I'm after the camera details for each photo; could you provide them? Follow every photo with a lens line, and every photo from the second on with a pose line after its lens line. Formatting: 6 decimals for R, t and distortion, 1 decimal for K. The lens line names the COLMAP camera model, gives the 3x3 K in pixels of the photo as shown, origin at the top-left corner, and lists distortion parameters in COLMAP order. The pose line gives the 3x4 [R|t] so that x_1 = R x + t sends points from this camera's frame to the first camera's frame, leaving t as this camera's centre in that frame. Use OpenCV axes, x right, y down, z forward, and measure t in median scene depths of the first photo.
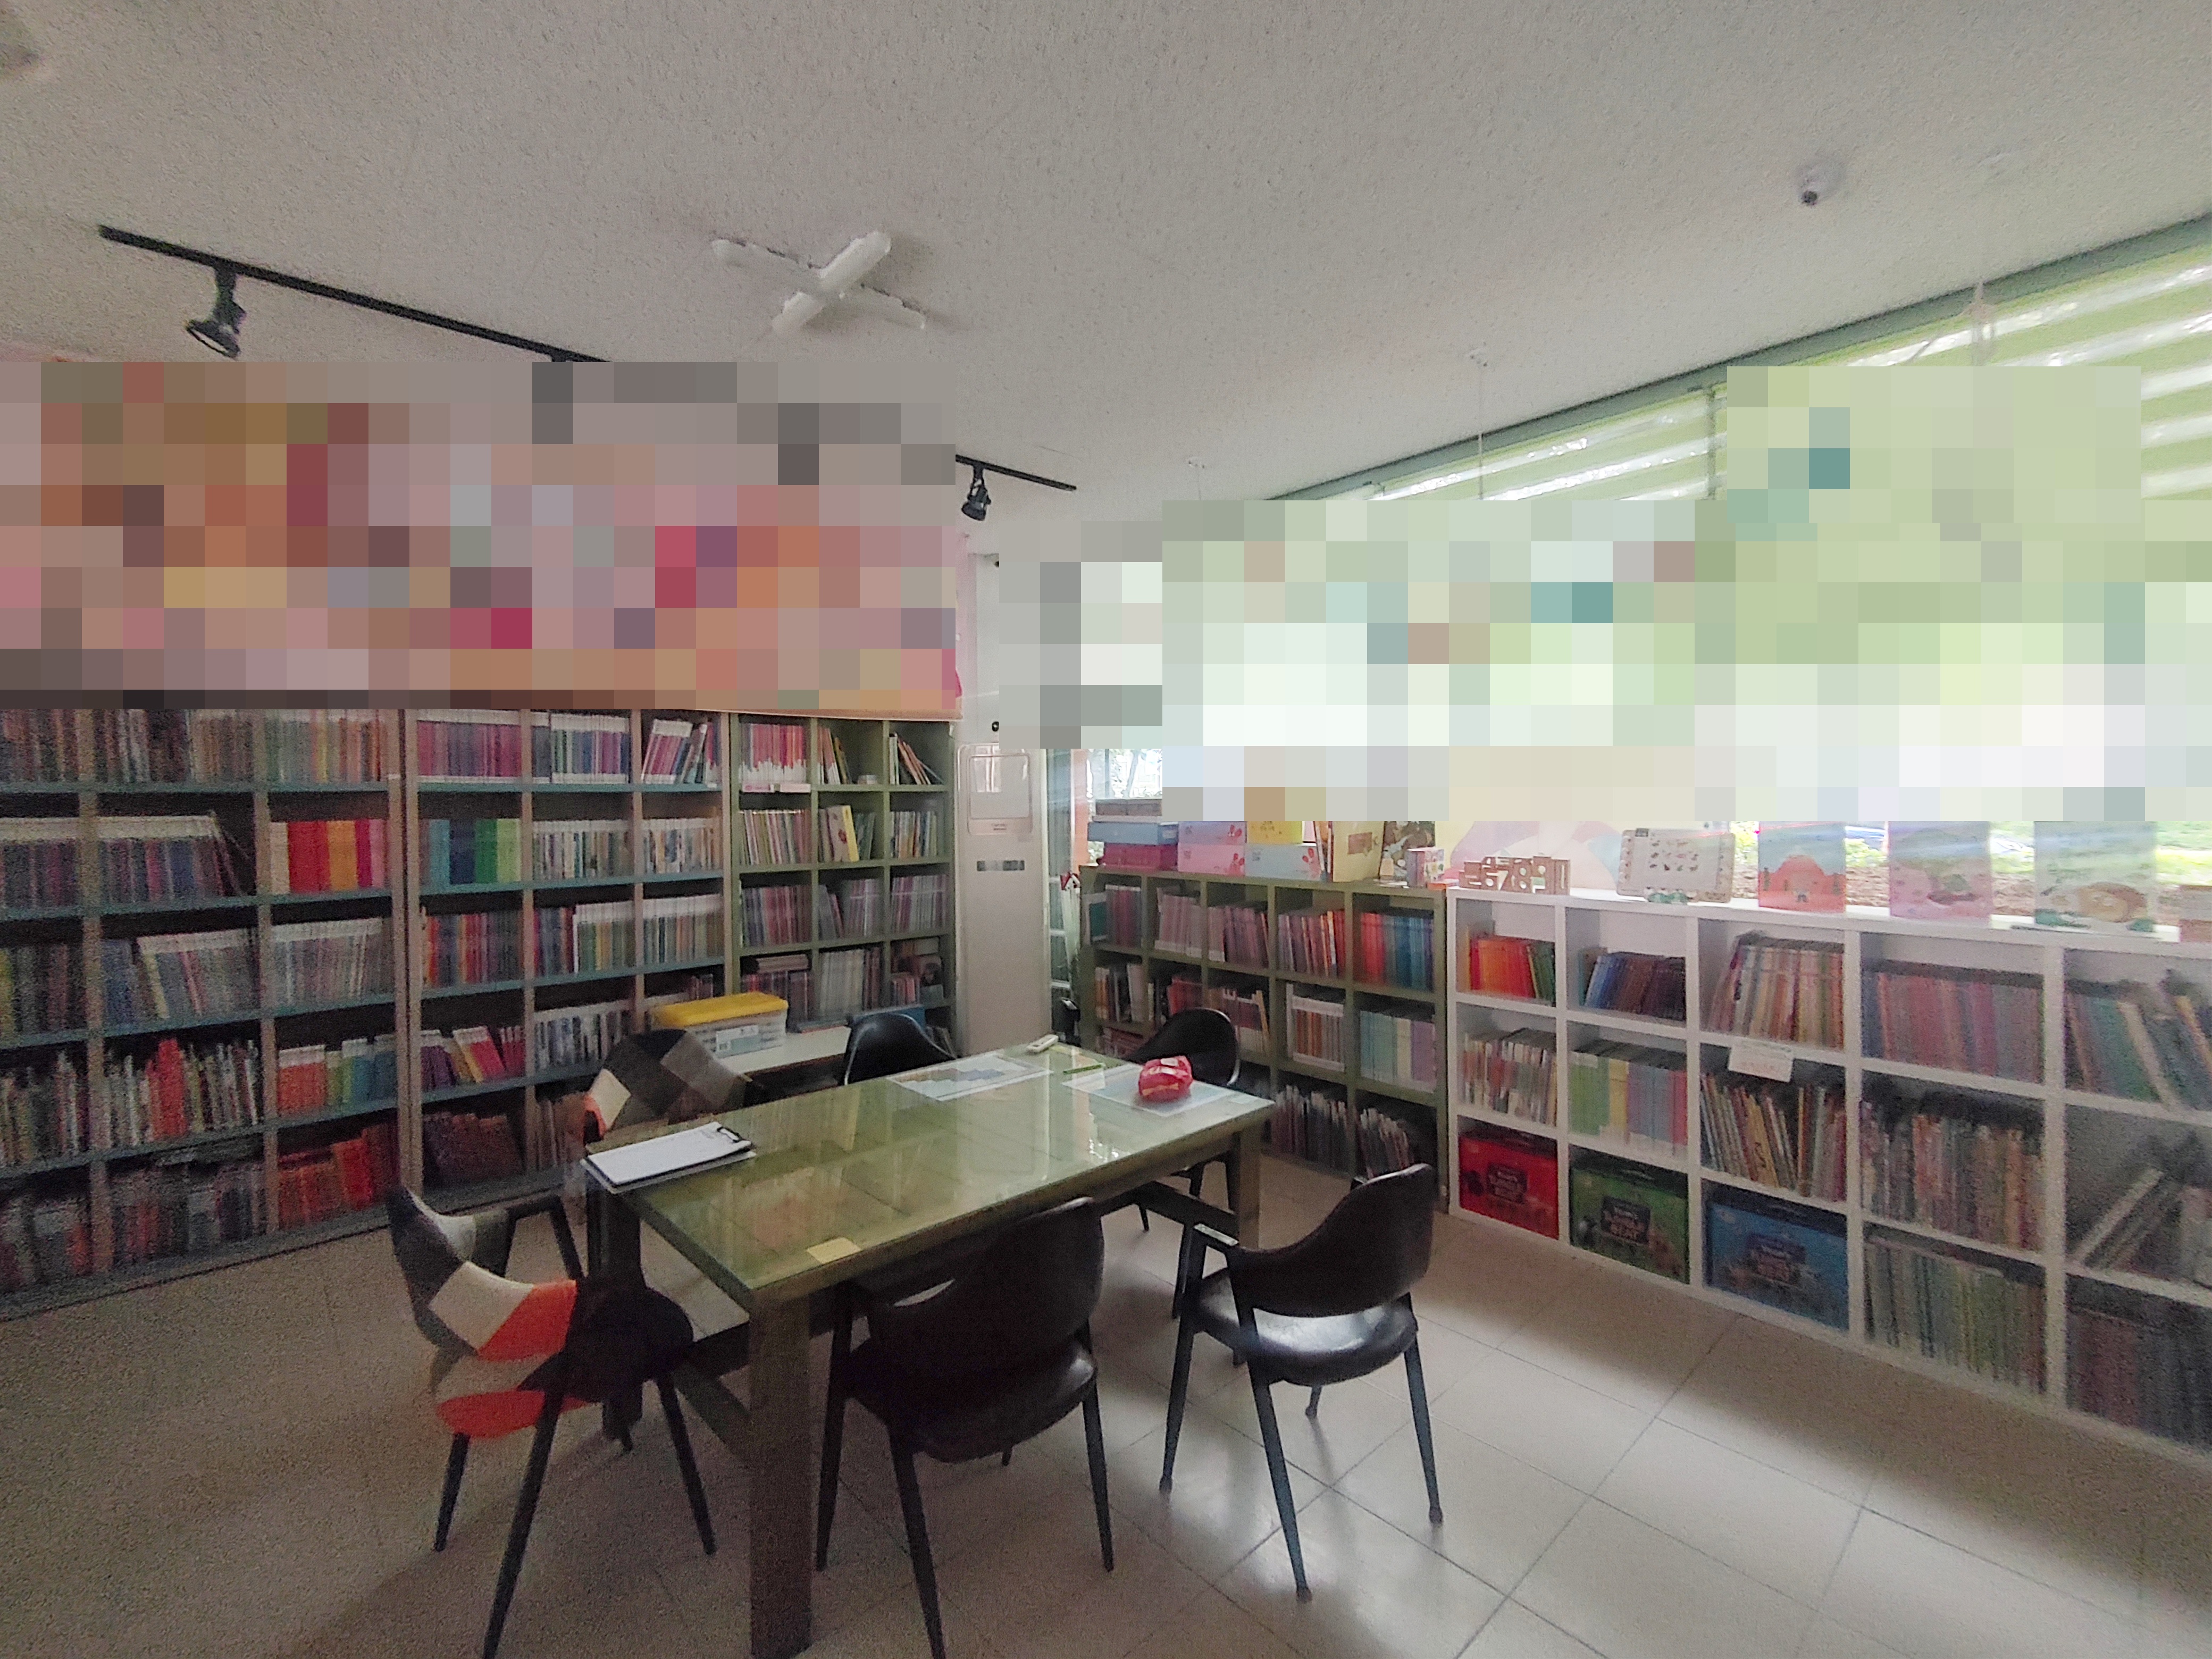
lens RADIAL K [[978.8, 0, 1112.0], [0, 978.8, 840.6], [0, 0, 1]] dist [0.001028, -0.000387]
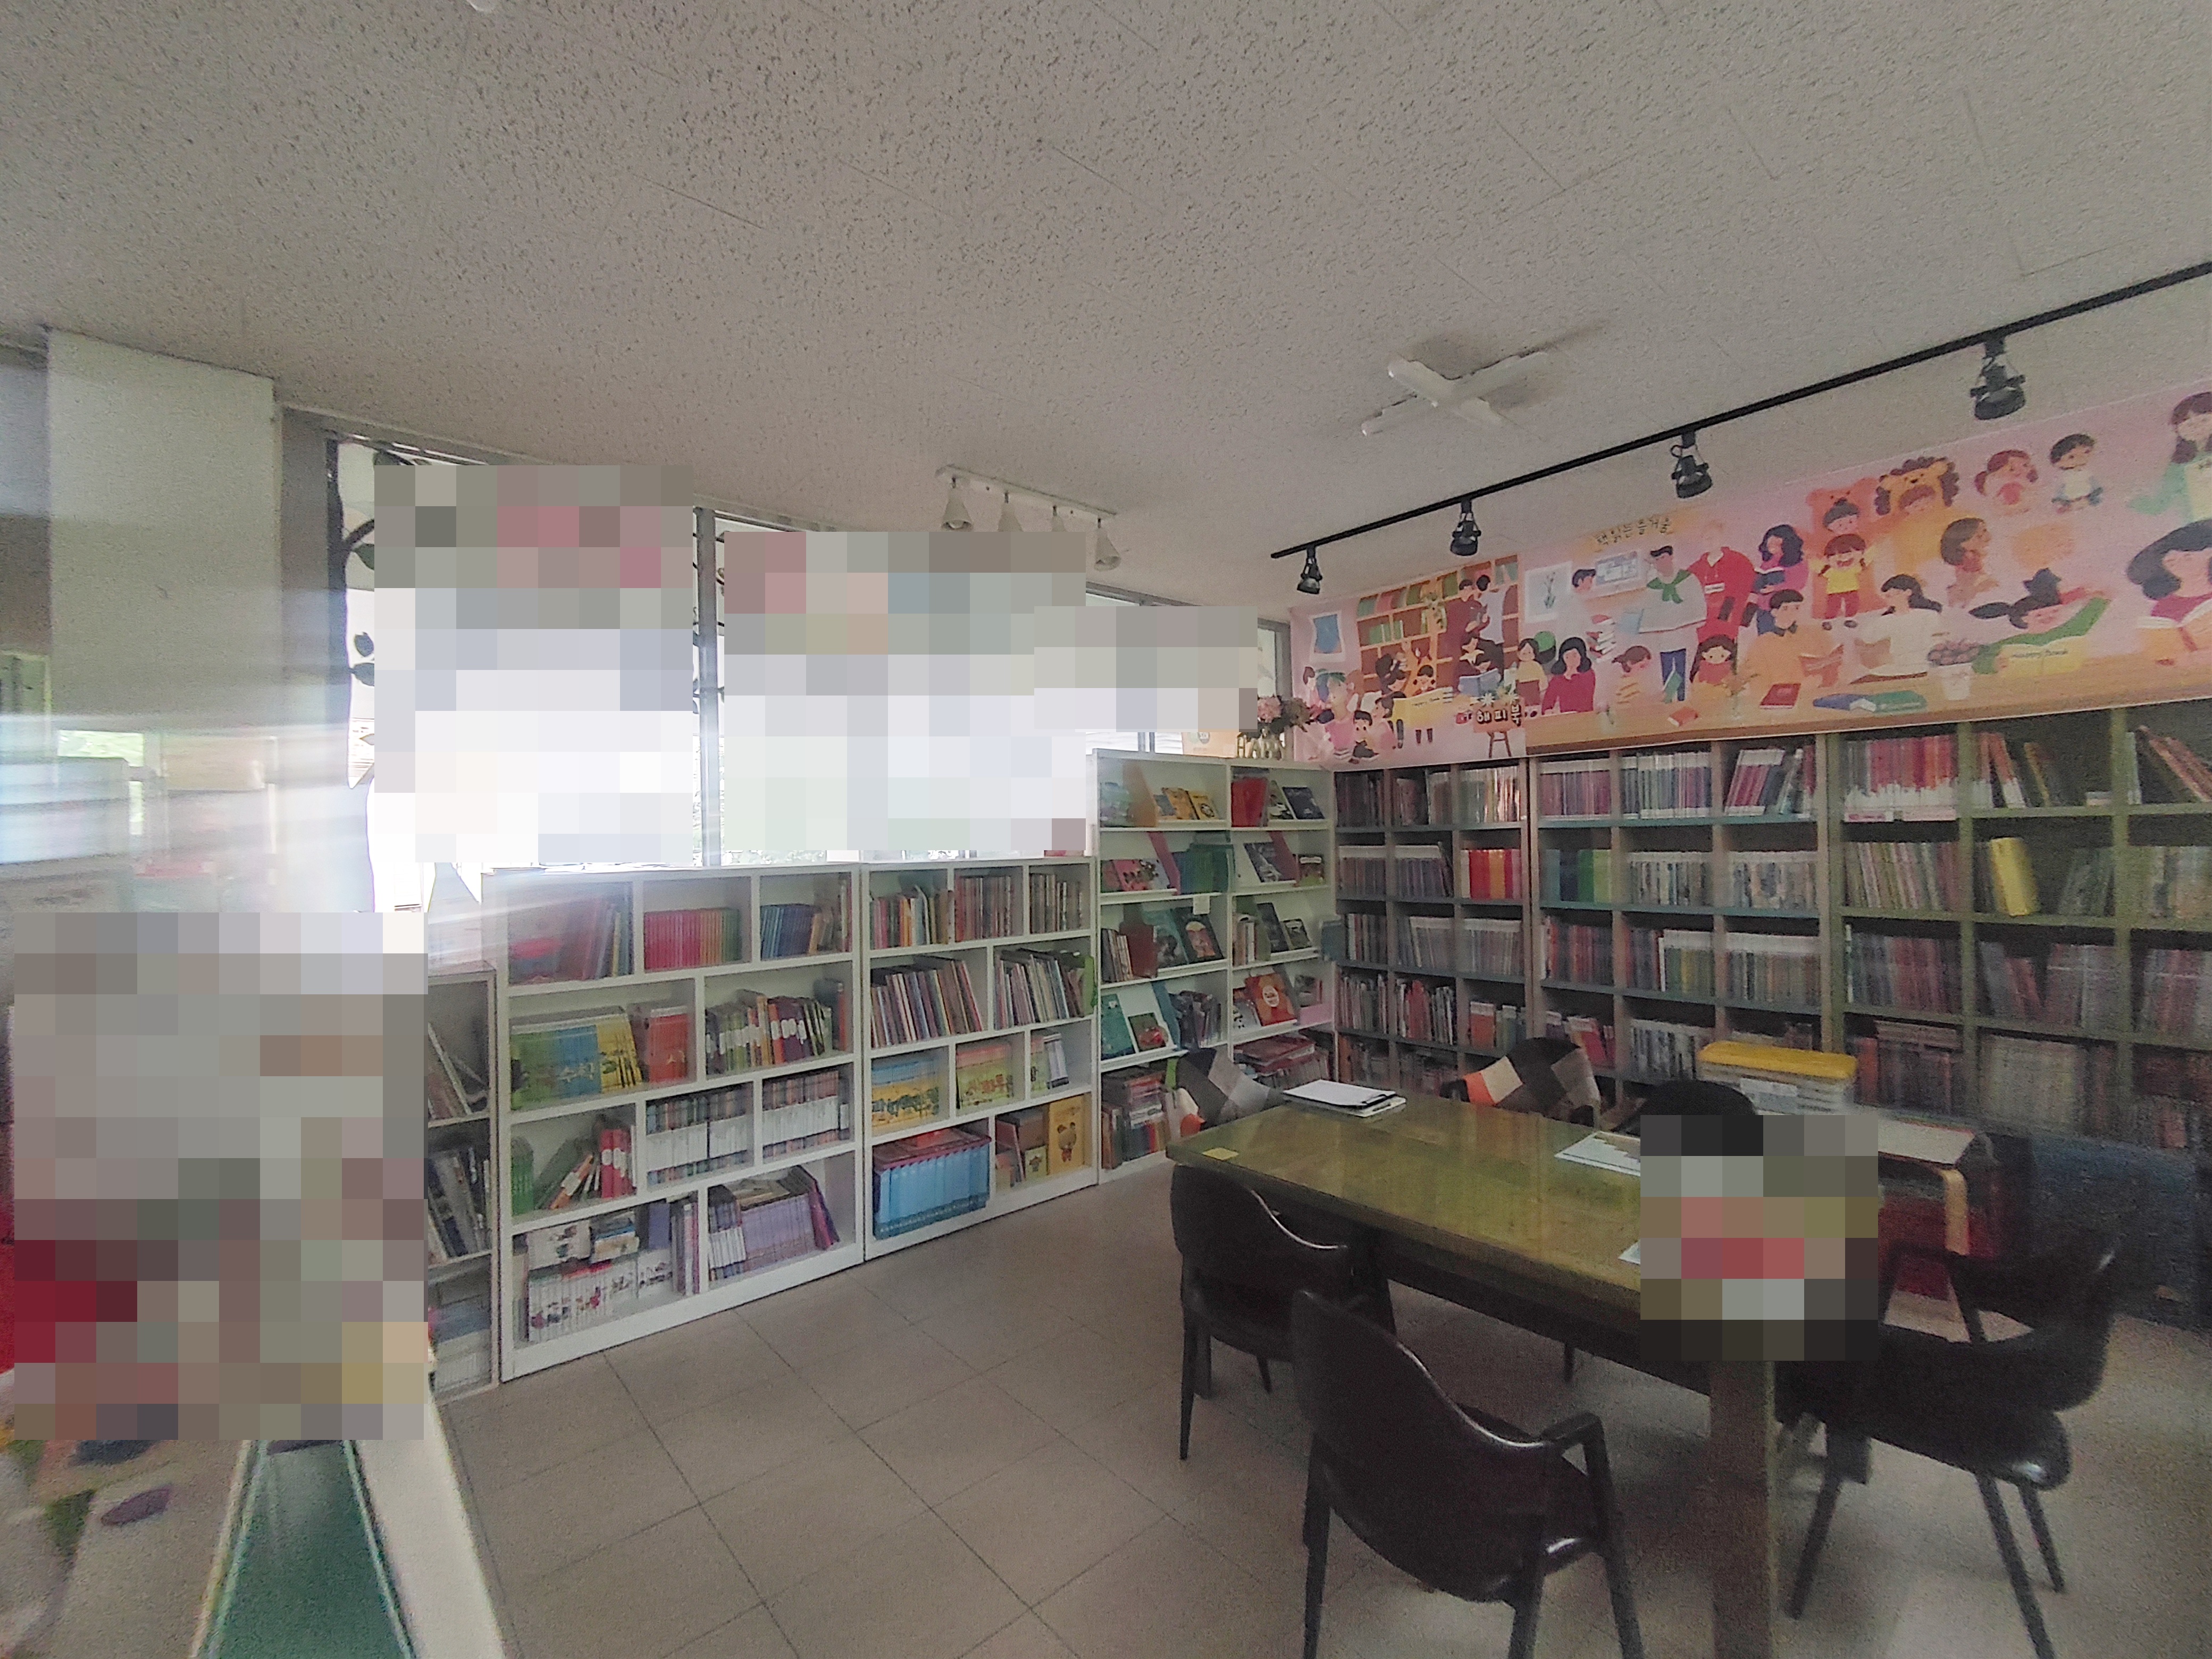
lens RADIAL K [[893.2, 0, 1115.4], [0, 893.2, 828.9], [0, 0, 1]] dist [-0.016812, 0.000105]
pose [[-0.015798, -0.009527, -0.999830, 0.474155], [-0.030595, 0.999491, -0.009041, -0.018857], [0.999407, 0.030447, -0.016081, 0.420308]]
